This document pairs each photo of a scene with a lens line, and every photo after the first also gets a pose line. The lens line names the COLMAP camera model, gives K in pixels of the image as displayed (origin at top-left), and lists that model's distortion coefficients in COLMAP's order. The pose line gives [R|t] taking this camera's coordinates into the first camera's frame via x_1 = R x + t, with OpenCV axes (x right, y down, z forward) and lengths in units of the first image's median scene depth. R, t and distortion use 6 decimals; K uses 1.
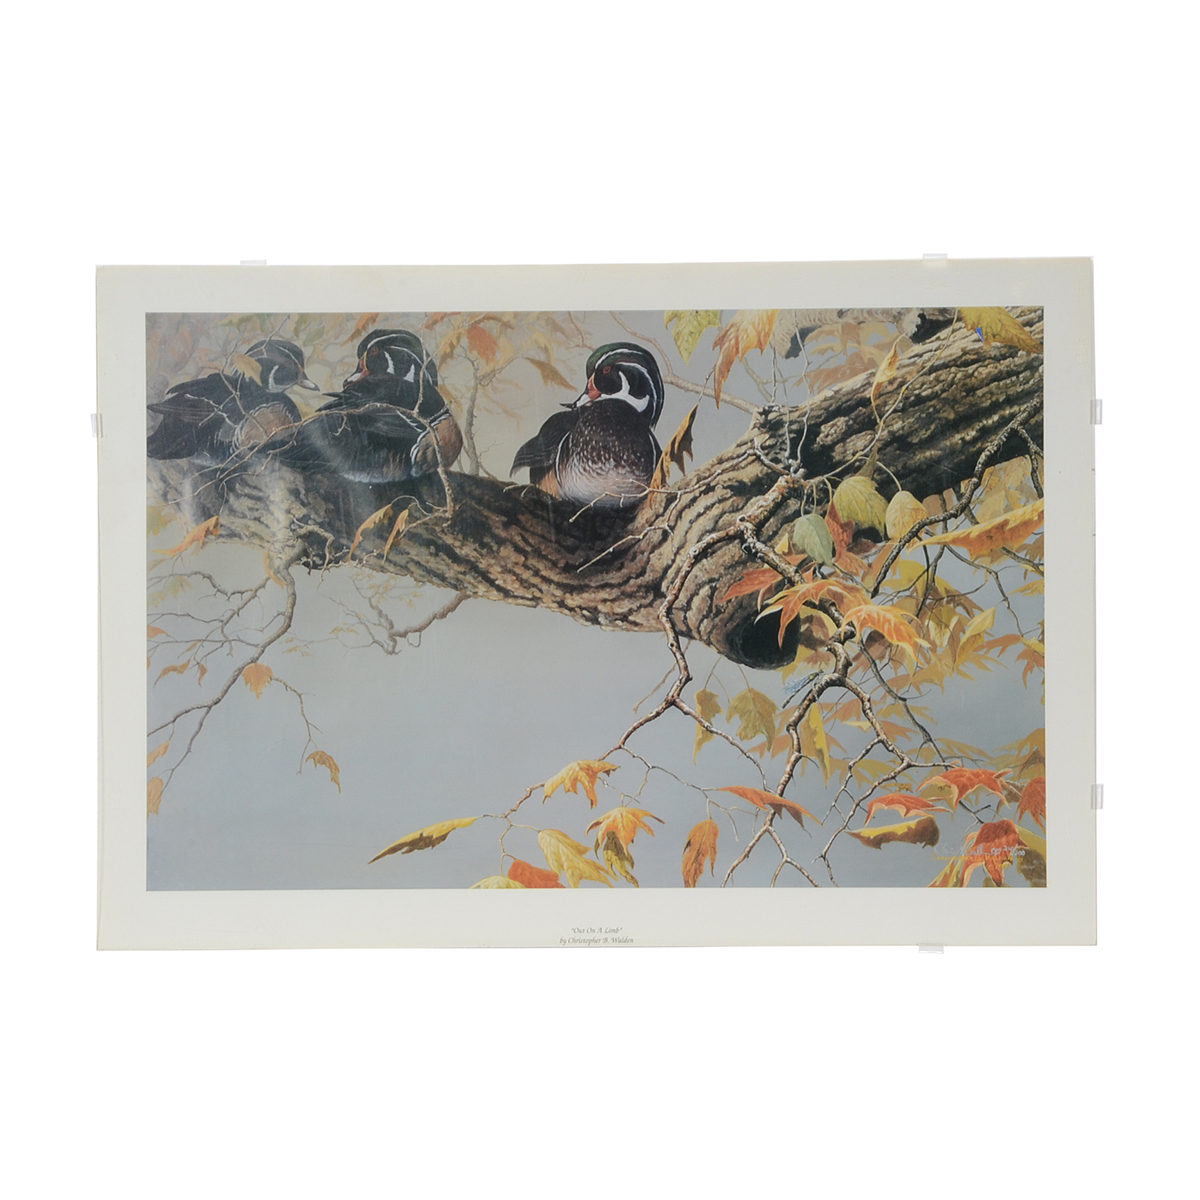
lens RADIAL K [[7634.0, 0, 599.9], [0, 7634.0, 600.1], [0, 0, 1]] dist [-0.239004, 0.000000]
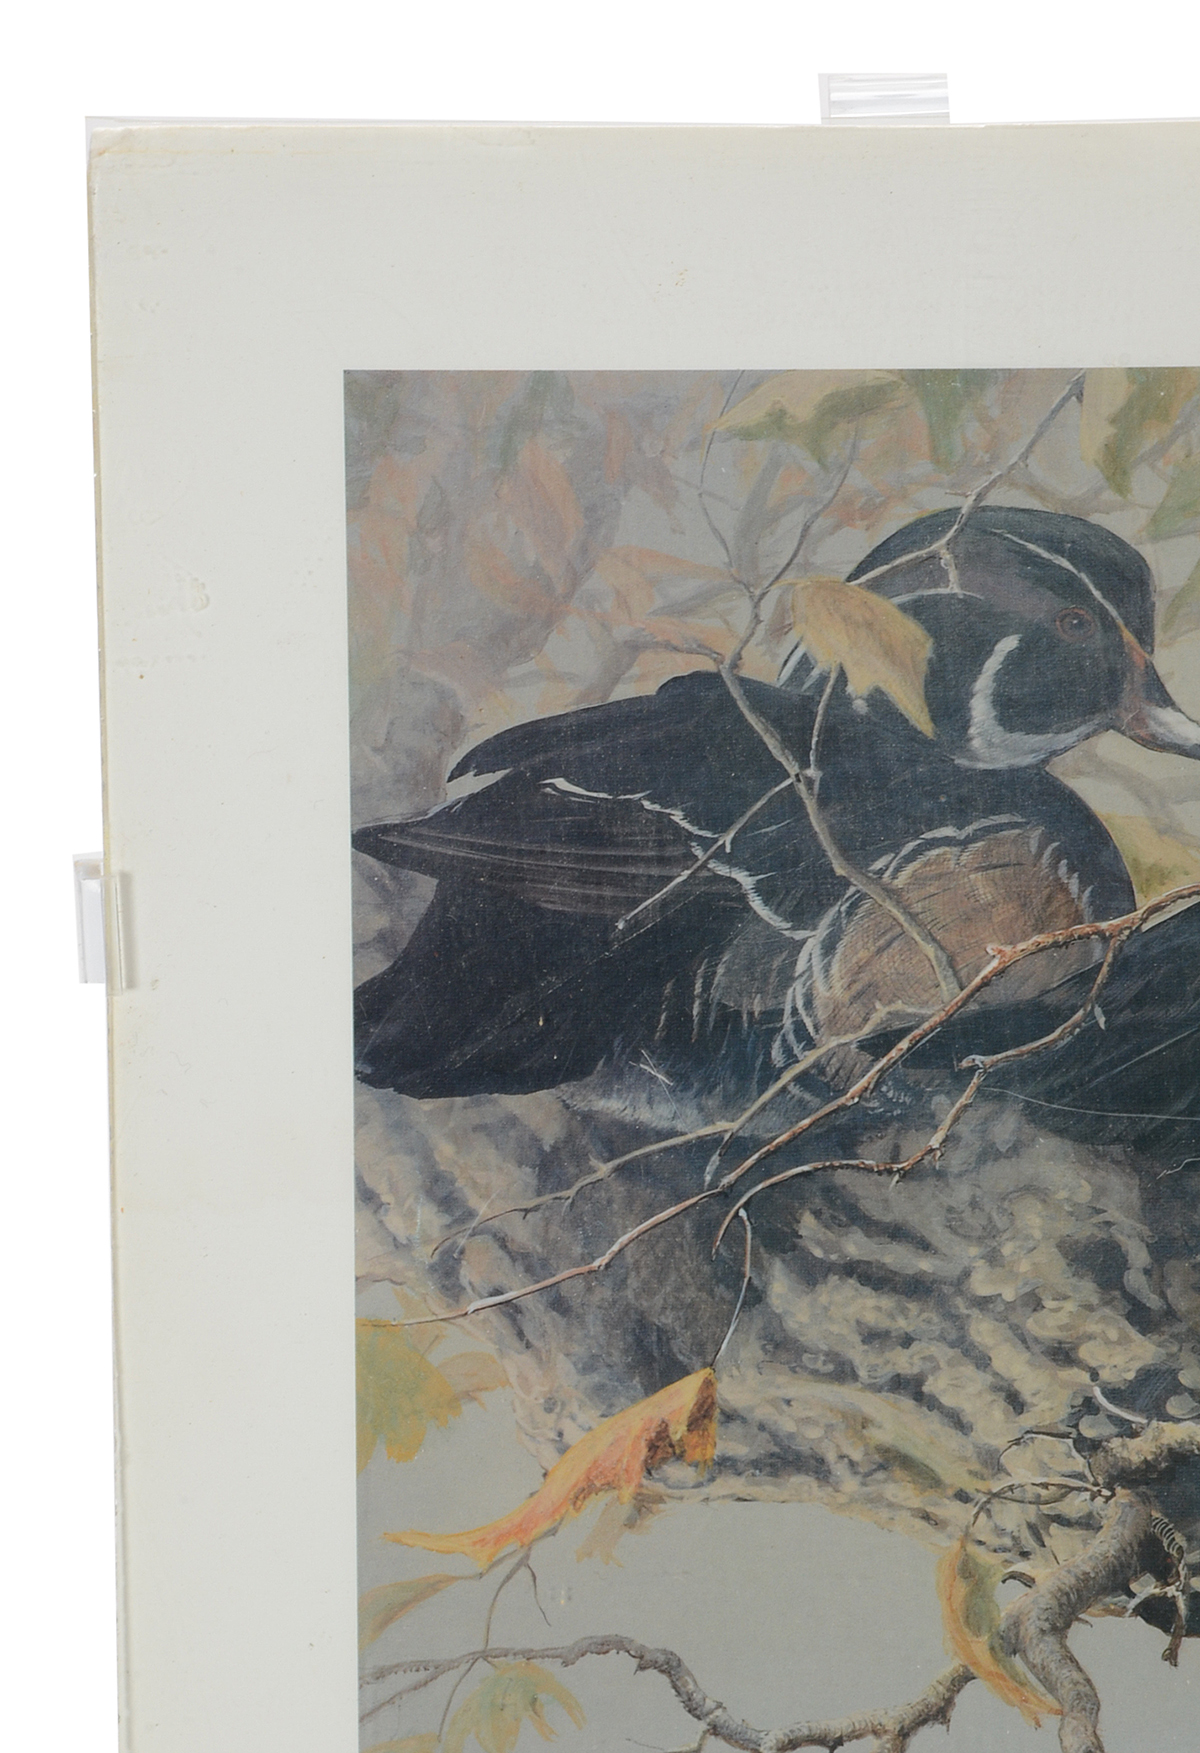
lens RADIAL K [[8182.1, 0, 597.8], [0, 8182.1, 878.0], [0, 0, 1]] dist [0.706920, 0.000000]
pose [[0.999949, -0.009909, -0.001951, -0.053280], [0.010017, 0.997740, 0.066440, -0.039088], [0.001288, -0.066456, 0.997788, 0.795211]]
